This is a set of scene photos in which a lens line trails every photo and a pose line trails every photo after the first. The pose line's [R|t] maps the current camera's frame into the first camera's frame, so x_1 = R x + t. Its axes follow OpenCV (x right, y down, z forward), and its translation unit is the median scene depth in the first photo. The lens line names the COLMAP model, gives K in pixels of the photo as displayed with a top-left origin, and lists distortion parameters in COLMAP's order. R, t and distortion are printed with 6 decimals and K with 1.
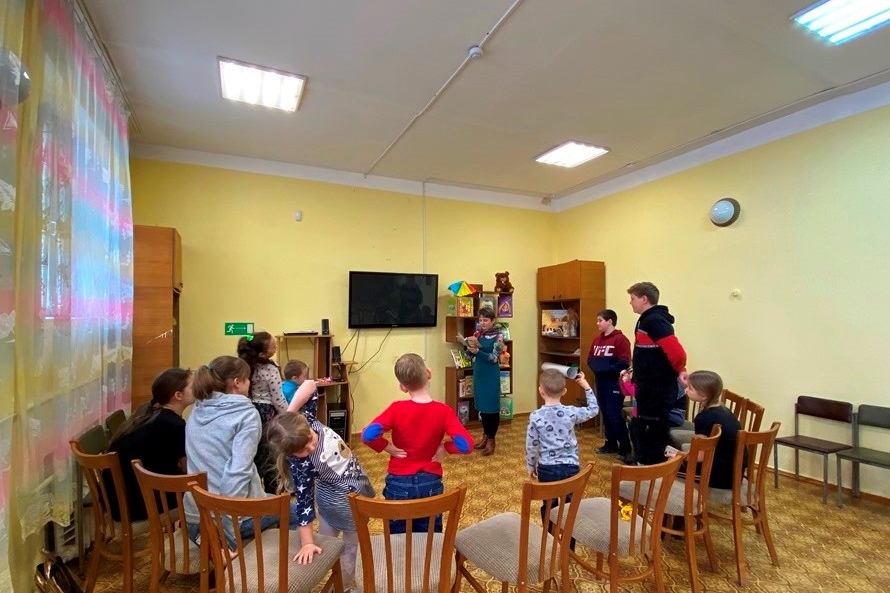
lens RADIAL K [[400.2, 0, 445.5], [0, 400.2, 322.6], [0, 0, 1]] dist [-0.000288, -0.000133]
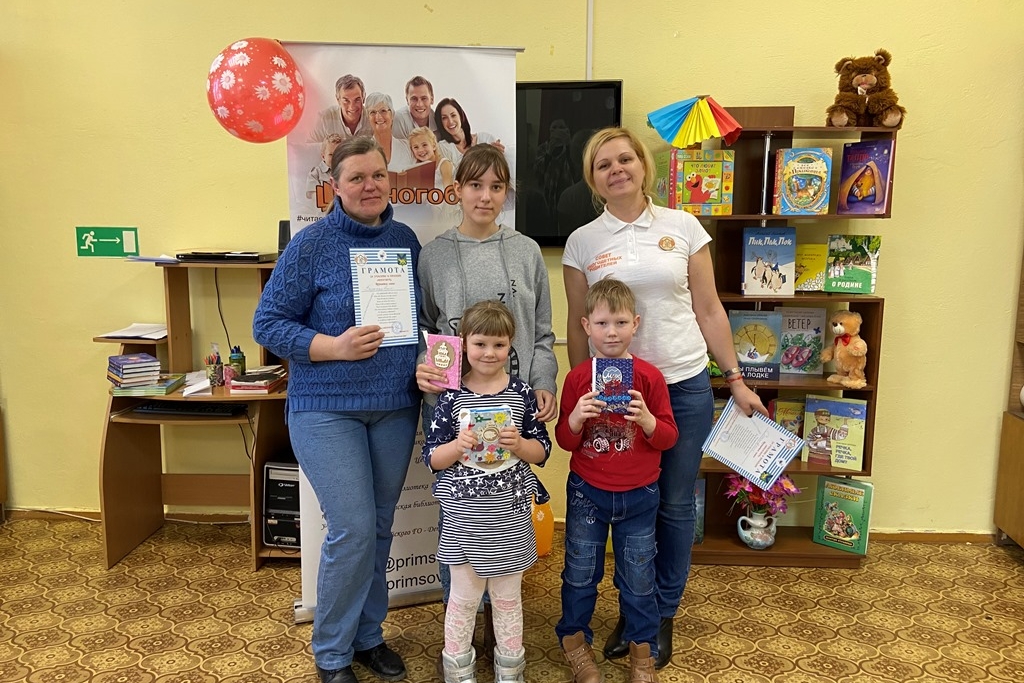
lens RADIAL K [[770.4, 0, 512.0], [0, 770.4, 341.5], [0, 0, 1]] dist [0.032848, -0.005169]
pose [[0.877771, 0.080408, -0.472284, 0.210253], [-0.010470, 0.988799, 0.148888, -0.005805], [0.478966, -0.125744, 0.868781, 0.400715]]
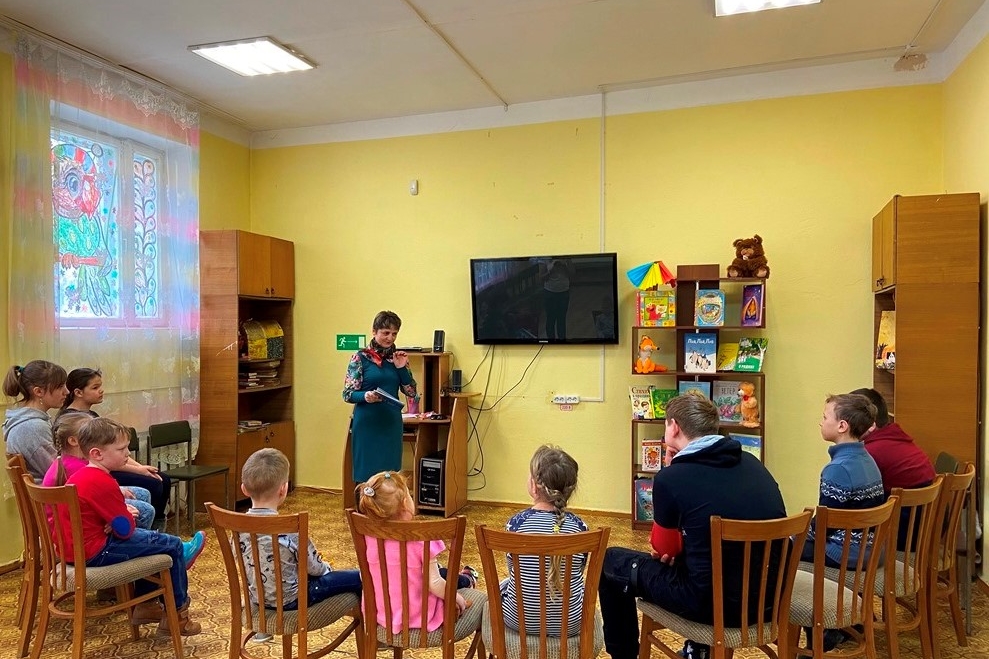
lens RADIAL K [[732.5, 0, 492.6], [0, 732.5, 375.8], [0, 0, 1]] dist [-0.003474, -0.004908]
pose [[0.723012, 0.043947, -0.689436, 0.581319], [-0.009355, 0.998506, 0.053838, 0.000662], [0.690772, -0.032476, 0.722343, 0.115333]]
